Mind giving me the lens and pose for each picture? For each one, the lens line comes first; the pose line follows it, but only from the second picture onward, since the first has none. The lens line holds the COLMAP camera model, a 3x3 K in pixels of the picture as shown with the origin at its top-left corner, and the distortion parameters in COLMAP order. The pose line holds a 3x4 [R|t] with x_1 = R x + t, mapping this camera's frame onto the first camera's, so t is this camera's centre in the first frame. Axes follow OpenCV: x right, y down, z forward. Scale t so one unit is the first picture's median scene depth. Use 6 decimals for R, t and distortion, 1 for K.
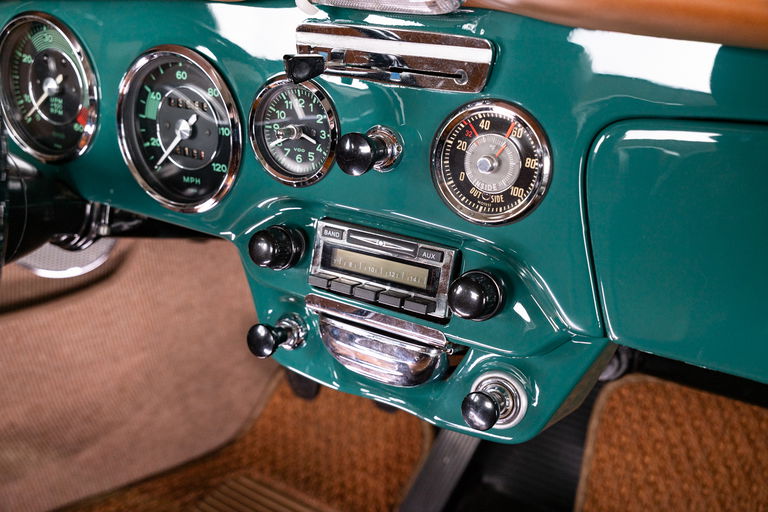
lens RADIAL K [[771.5, 0, 388.7], [0, 771.5, 258.6], [0, 0, 1]] dist [0.009370, 0.000000]
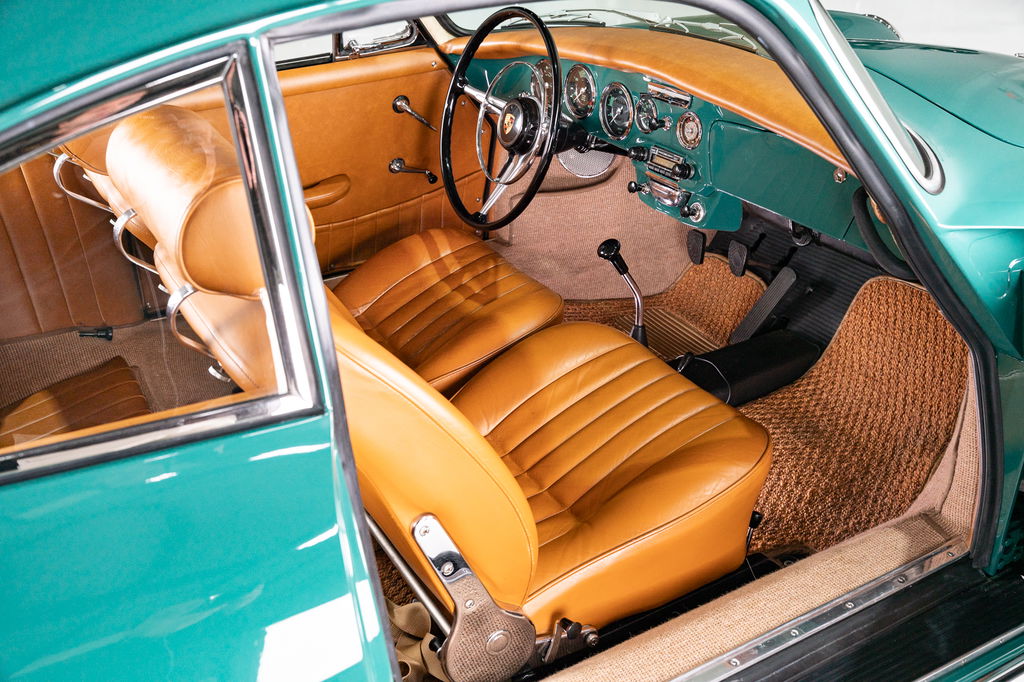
lens RADIAL K [[1028.6, 0, 507.2], [0, 1028.6, 343.9], [0, 0, 1]] dist [0.009370, 0.000000]
pose [[0.857455, 0.189979, -0.478203, 1.220826], [-0.150820, 0.981321, 0.119424, 0.256614], [0.491959, -0.030278, 0.870092, -2.278624]]
